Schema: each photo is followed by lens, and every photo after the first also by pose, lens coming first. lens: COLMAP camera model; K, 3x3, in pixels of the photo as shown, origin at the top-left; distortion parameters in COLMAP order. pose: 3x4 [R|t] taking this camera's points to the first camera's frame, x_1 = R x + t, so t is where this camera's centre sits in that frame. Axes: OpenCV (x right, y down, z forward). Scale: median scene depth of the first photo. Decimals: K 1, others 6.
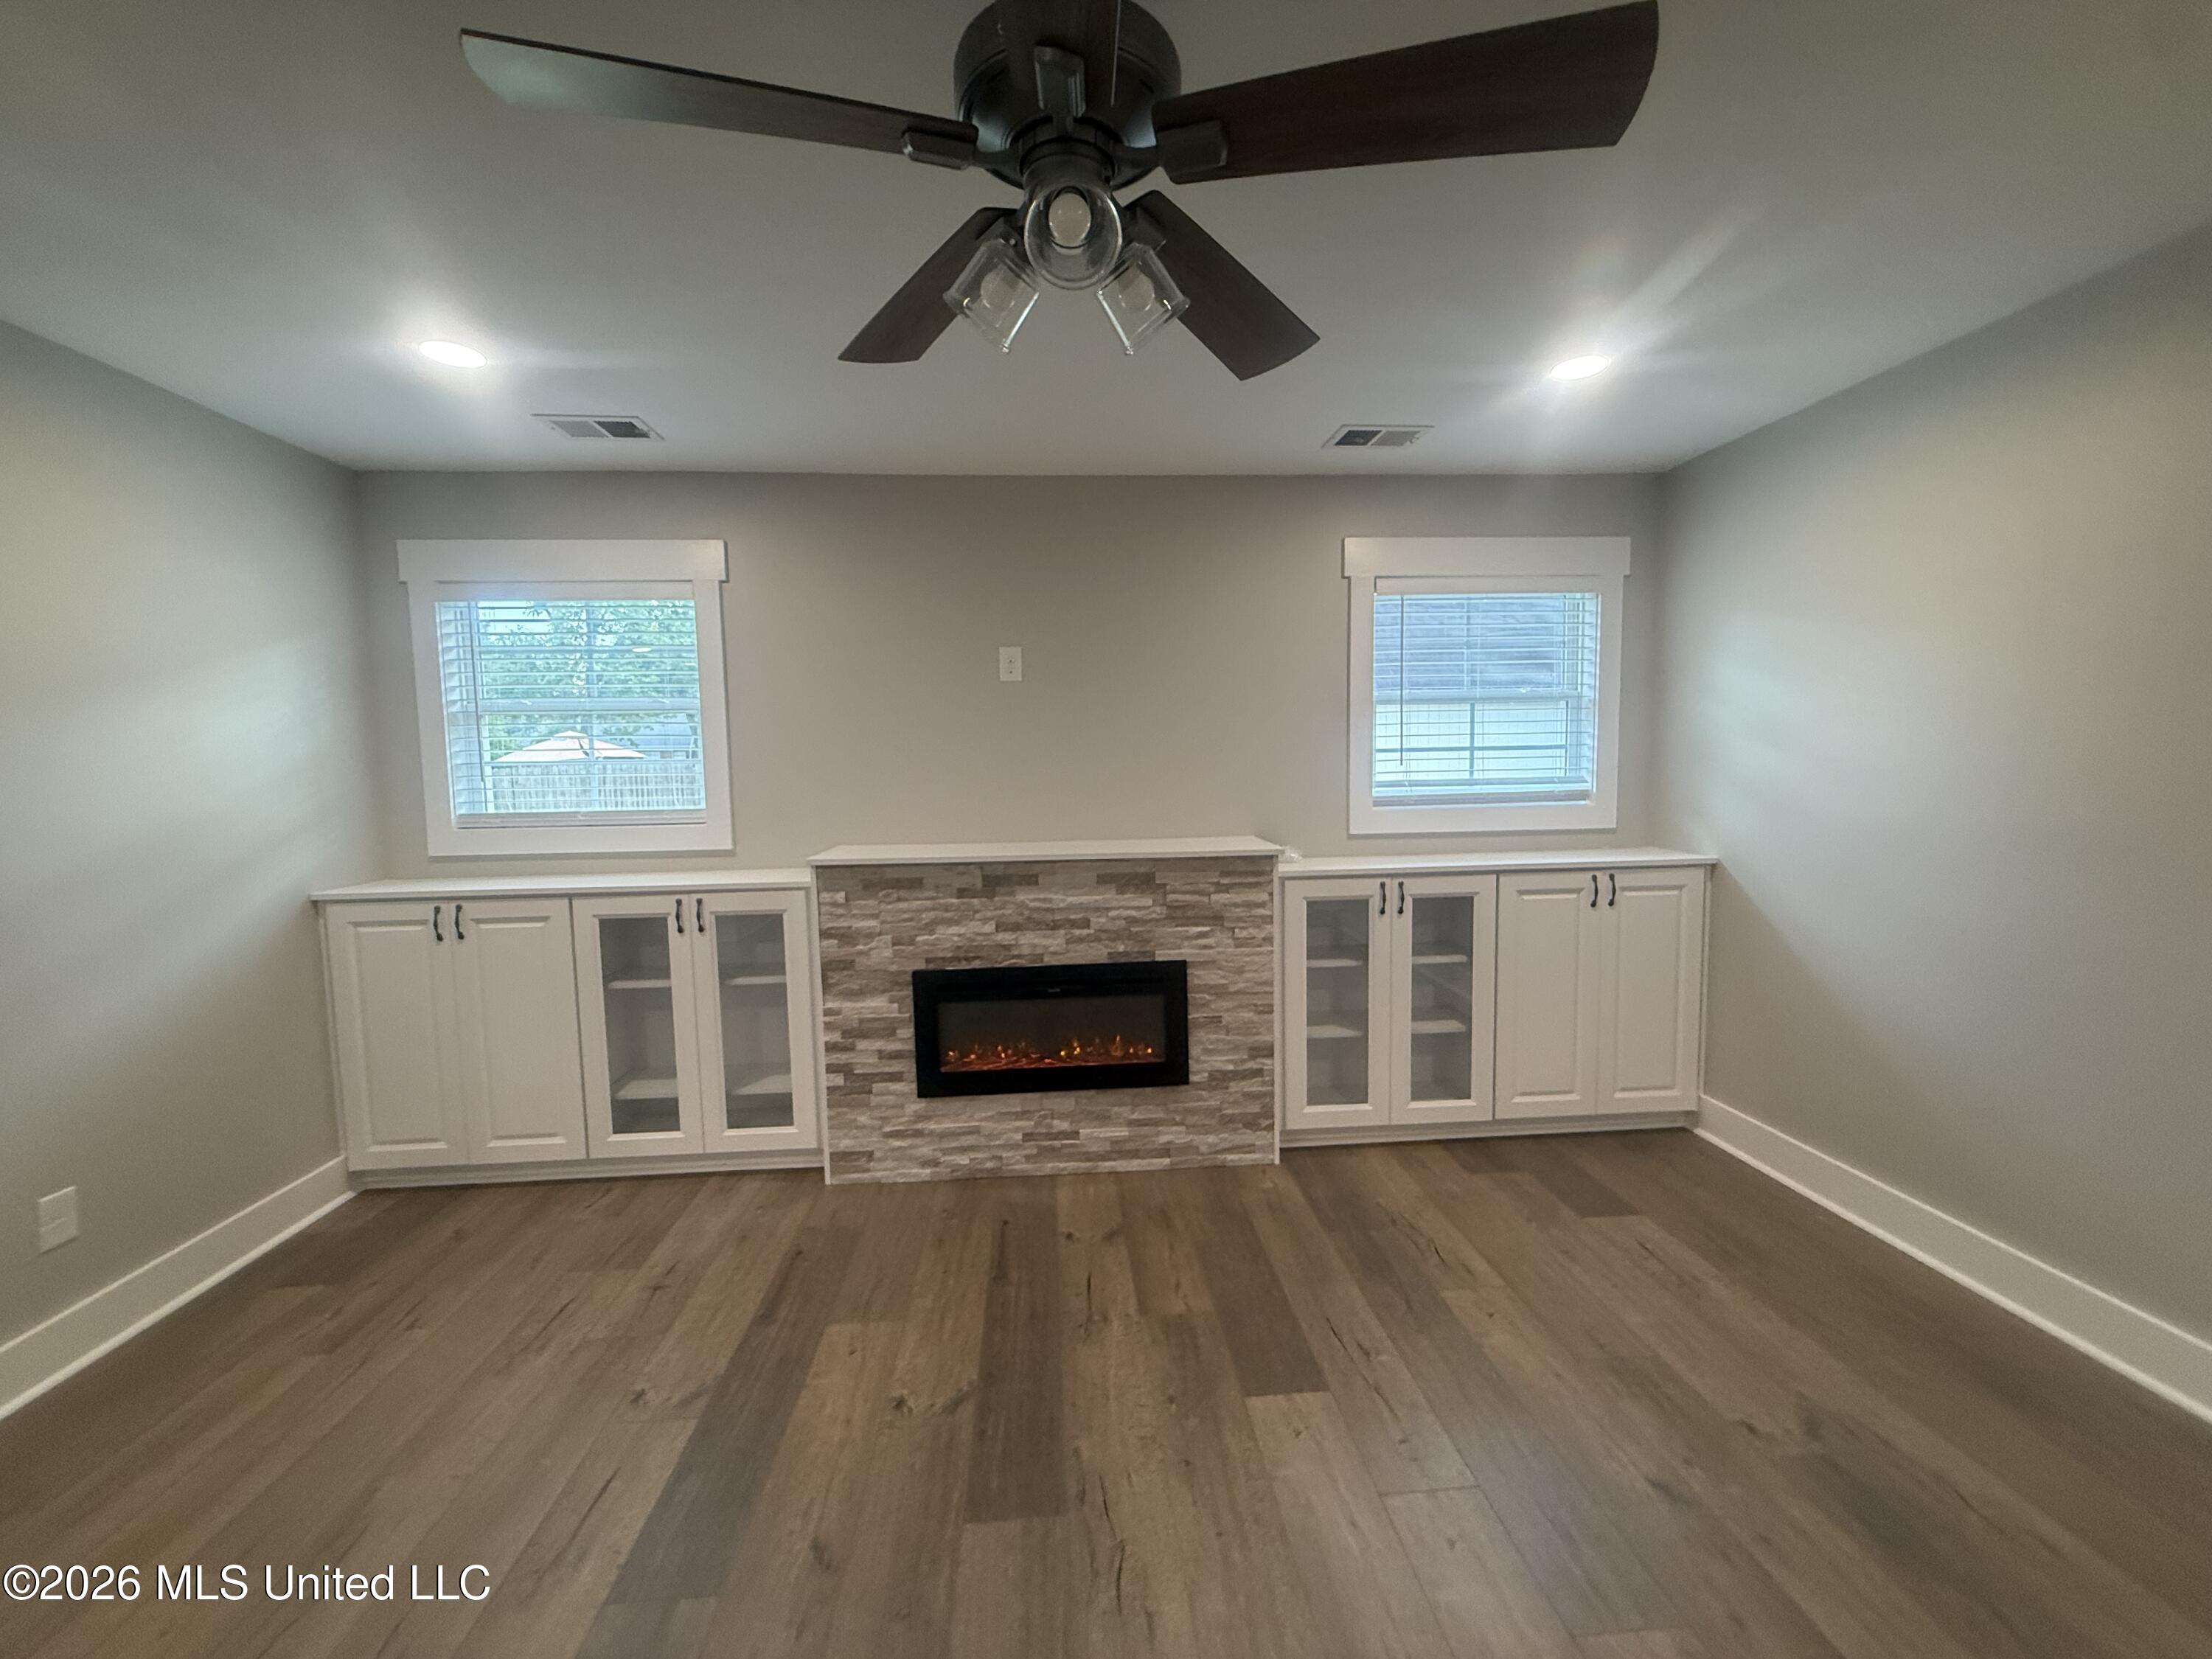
lens RADIAL K [[879.6, 0, 1106.0], [0, 879.6, 829.5], [0, 0, 1]] dist [0.003315, 0.000397]
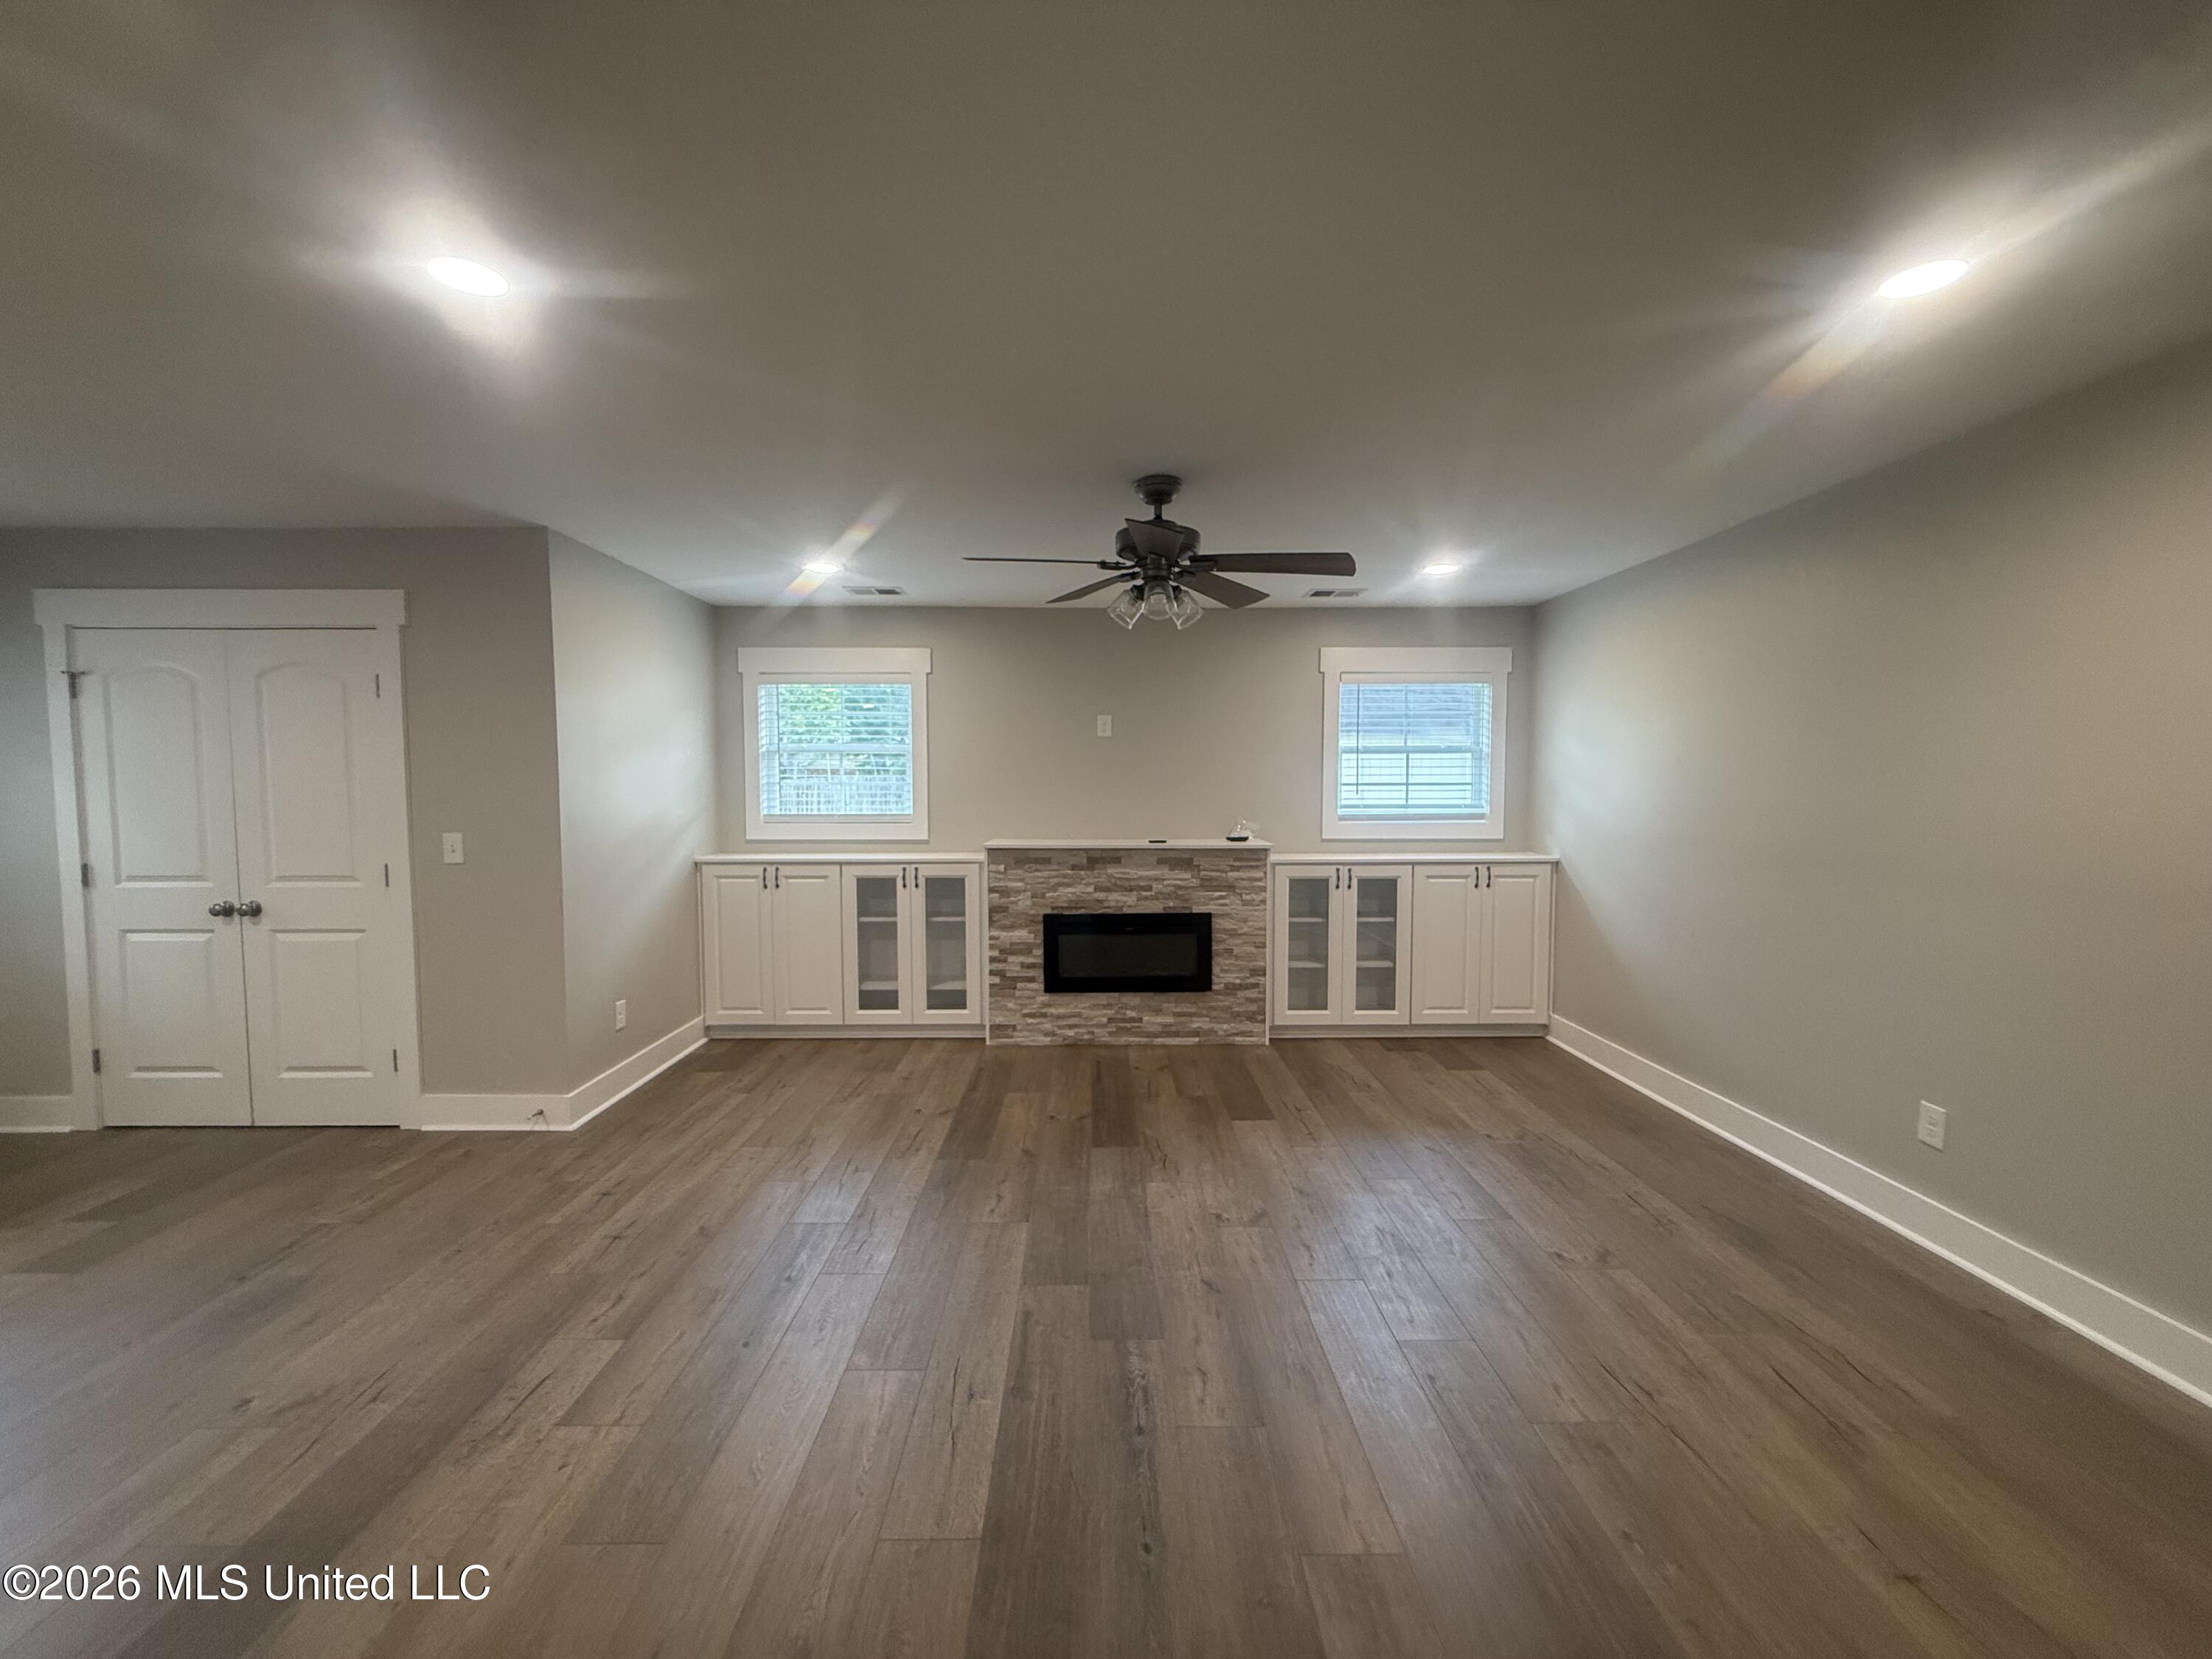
lens RADIAL K [[879.6, 0, 1106.0], [0, 879.6, 829.5], [0, 0, 1]] dist [0.003315, 0.000397]
pose [[0.998027, 0.020279, -0.059426, -0.008835], [-0.021843, 0.999429, -0.025784, 0.041926], [0.058870, 0.027032, 0.997900, -0.622139]]
